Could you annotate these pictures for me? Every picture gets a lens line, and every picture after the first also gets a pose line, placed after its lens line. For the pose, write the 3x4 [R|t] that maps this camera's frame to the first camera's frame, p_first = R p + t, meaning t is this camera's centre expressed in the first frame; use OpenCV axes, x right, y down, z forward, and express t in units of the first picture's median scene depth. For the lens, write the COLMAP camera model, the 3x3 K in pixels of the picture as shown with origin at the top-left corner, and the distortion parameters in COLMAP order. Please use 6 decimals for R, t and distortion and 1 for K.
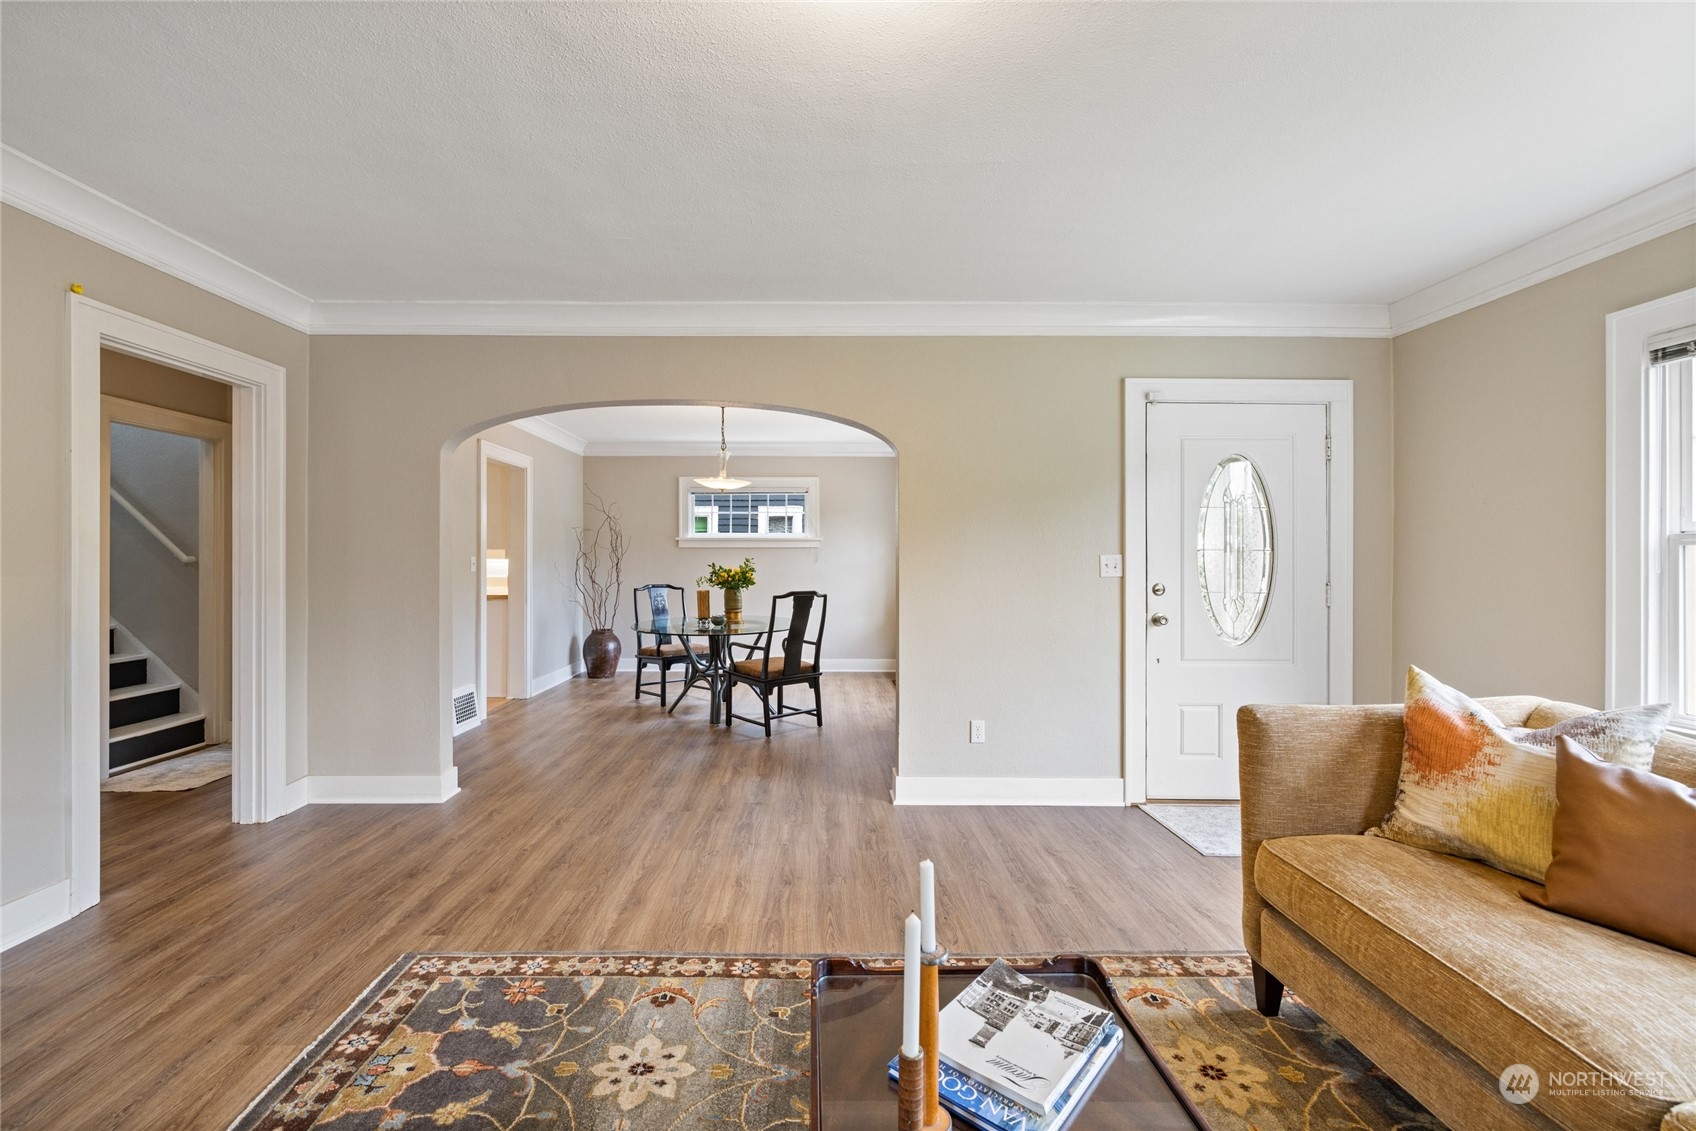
lens RADIAL K [[718.1, 0, 816.1], [0, 718.1, 561.3], [0, 0, 1]] dist [0.000814, 0.000655]
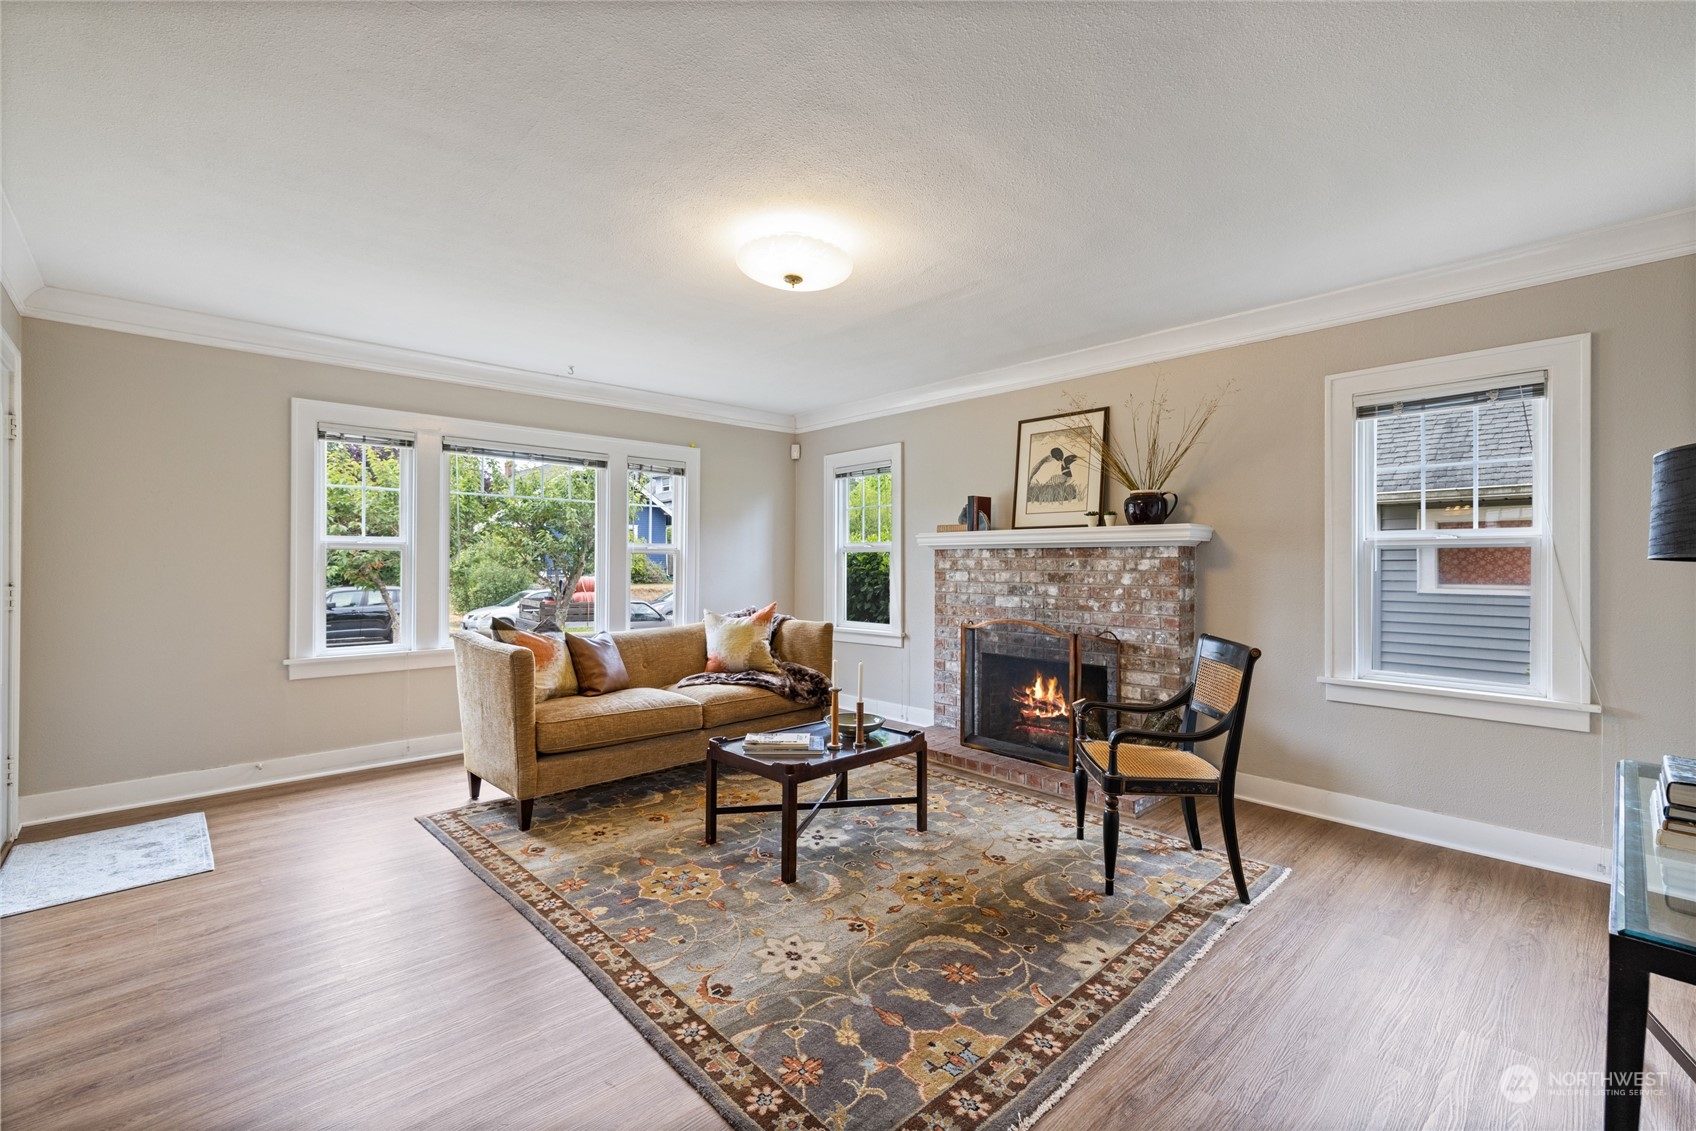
lens RADIAL K [[725.8, 0, 838.1], [0, 725.8, 559.0], [0, 0, 1]] dist [0.001832, 0.000334]
pose [[-0.678757, -0.001390, 0.734361, -0.857505], [-0.003304, 0.999994, -0.001162, -0.000481], [-0.734355, -0.003215, -0.678758, 1.251943]]
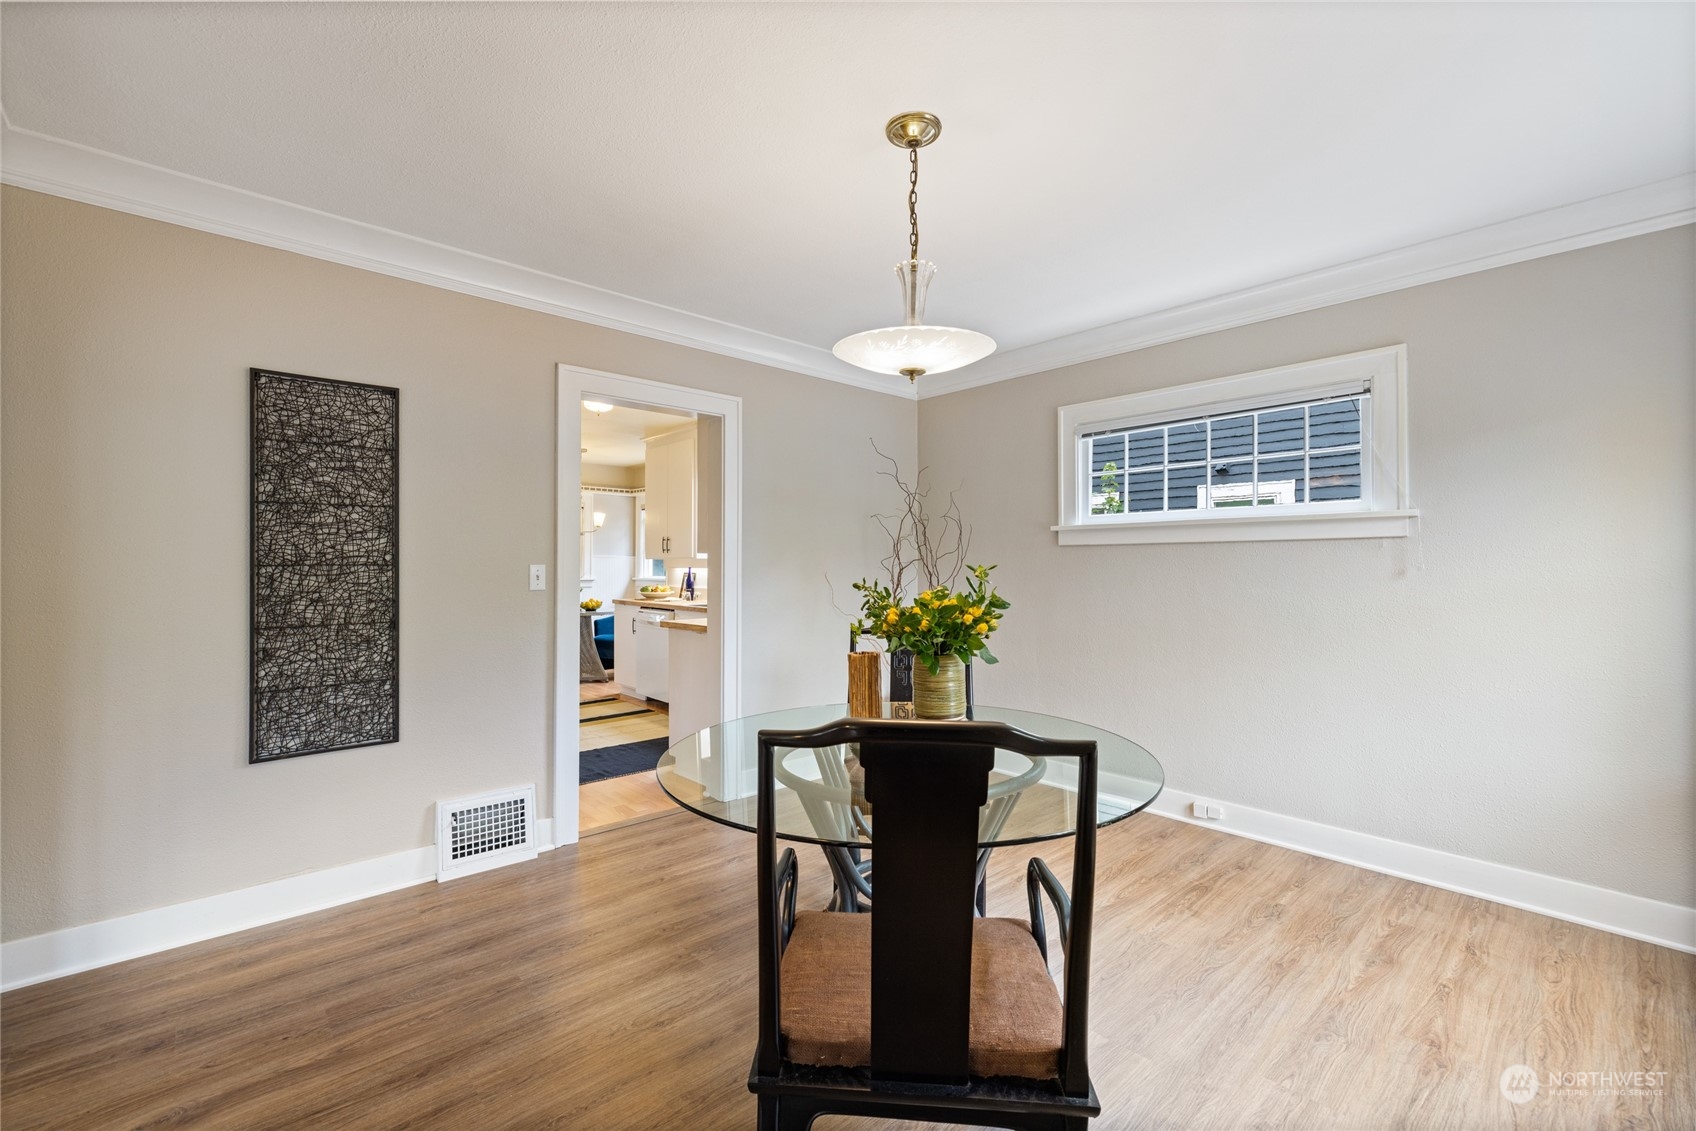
lens RADIAL K [[718.1, 0, 816.1], [0, 718.1, 561.3], [0, 0, 1]] dist [0.000814, 0.000655]
pose [[0.667039, -0.007786, -0.744982, 0.237218], [-0.001364, 0.999931, -0.011672, -0.005599], [0.745022, 0.008801, 0.666982, 1.689966]]
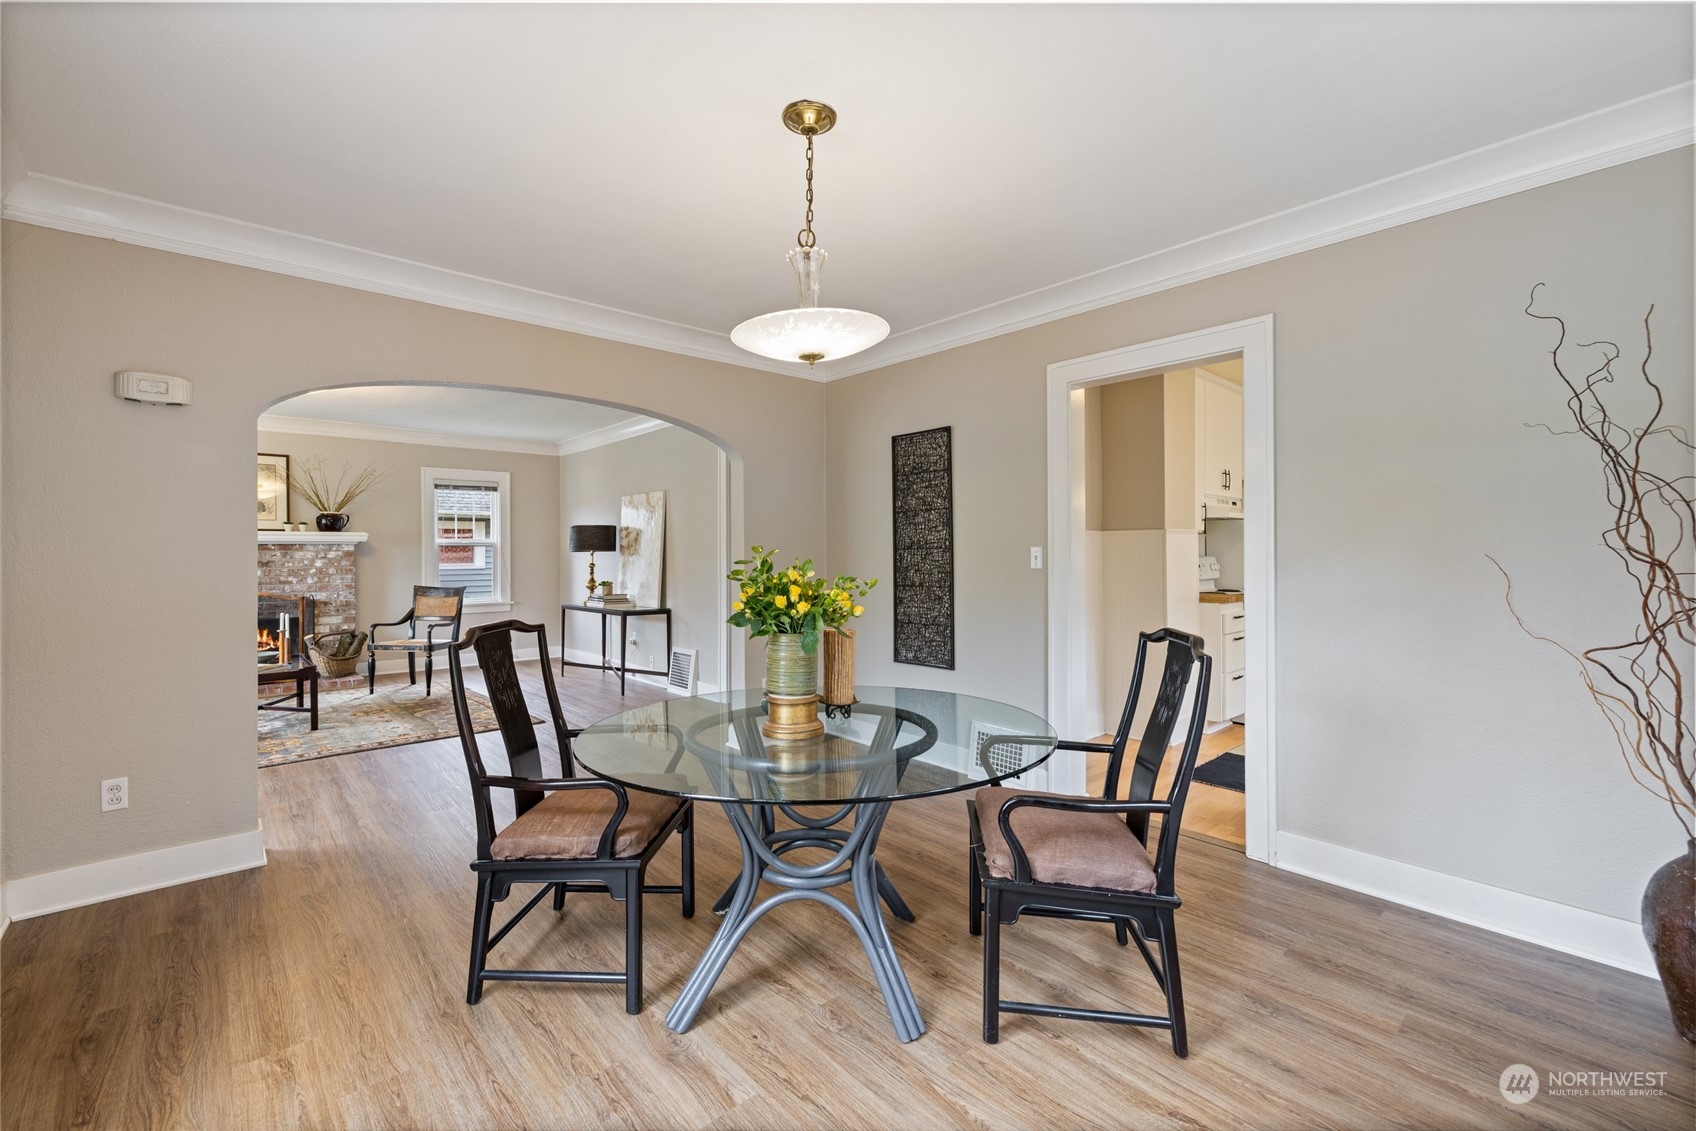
lens RADIAL K [[696.6, 0, 822.1], [0, 696.6, 551.3], [0, 0, 1]] dist [0.001240, 0.000146]
pose [[-0.748322, 0.001605, -0.663334, 0.229524], [0.000809, 0.999999, 0.001508, -0.007176], [0.663335, 0.000591, -0.748322, 2.932067]]
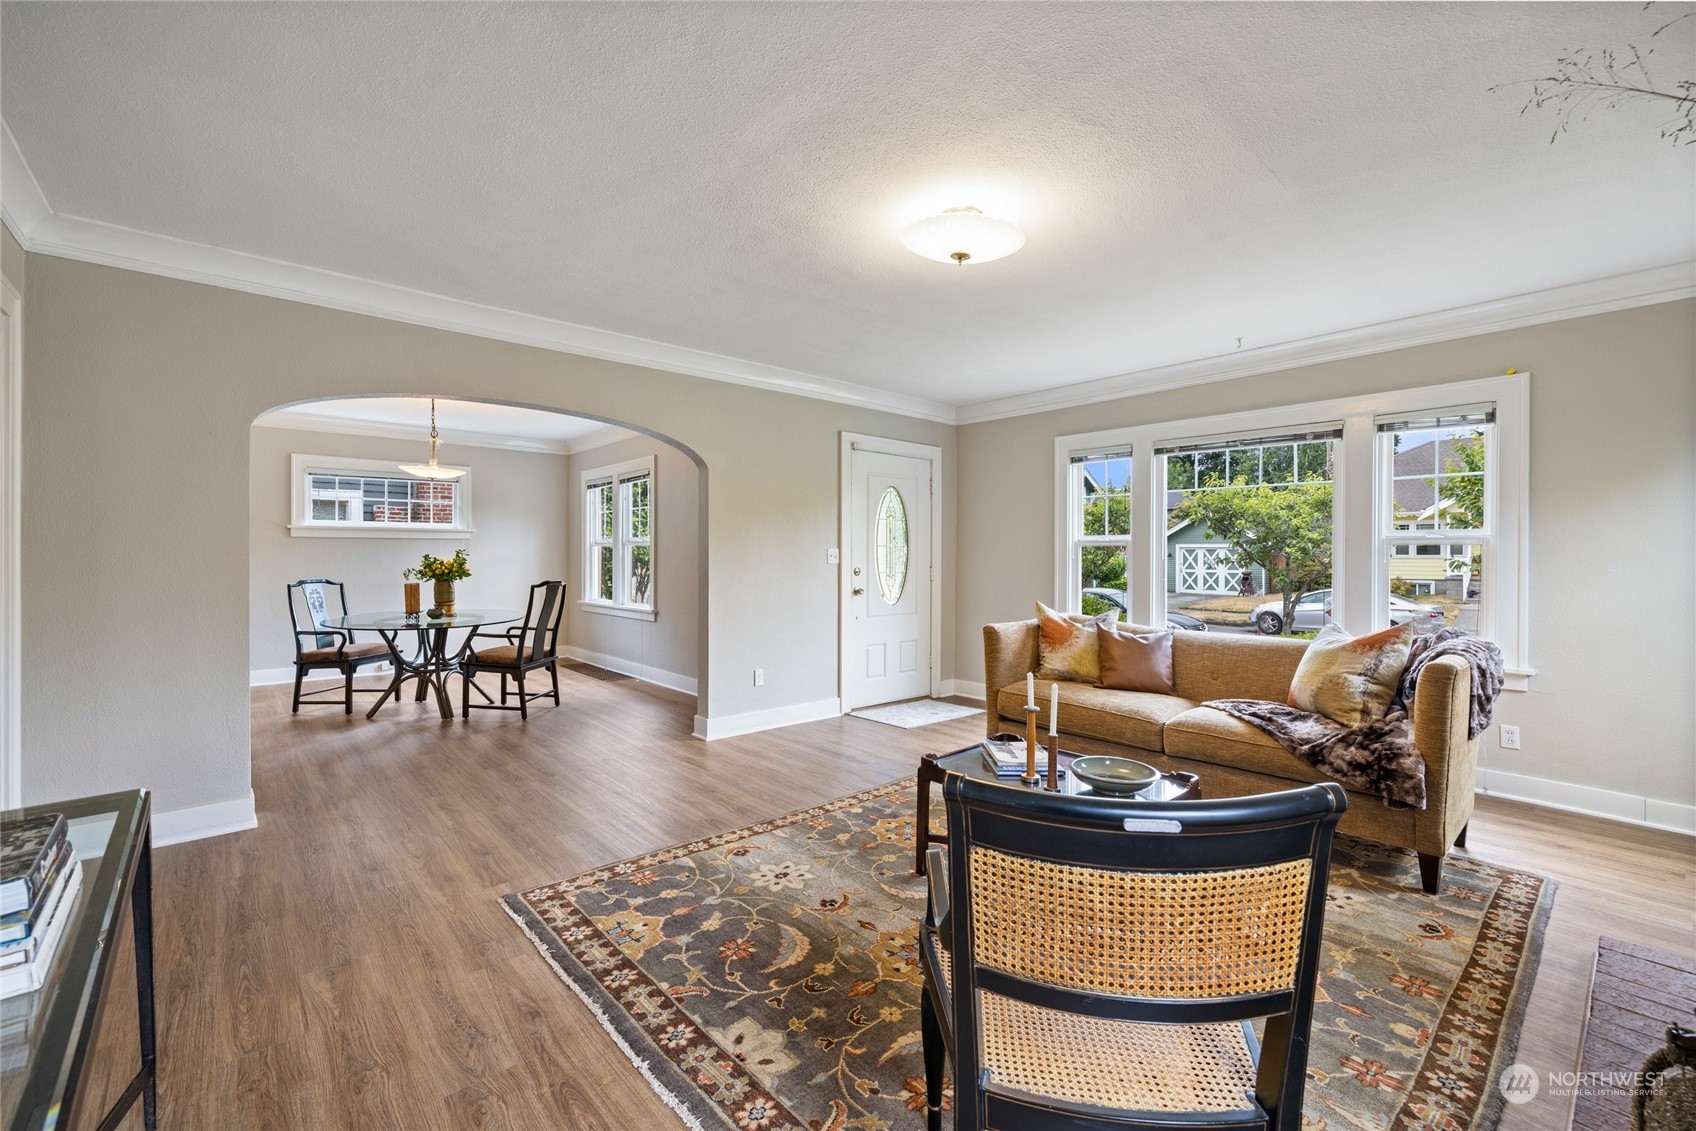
lens RADIAL K [[714.8, 0, 833.7], [0, 714.8, 551.8], [0, 0, 1]] dist [0.001105, 0.000574]
pose [[0.756064, 0.002804, 0.654492, -0.810833], [-0.000672, 0.999994, -0.003508, 0.004010], [-0.654498, 0.002212, 0.756061, -0.175895]]
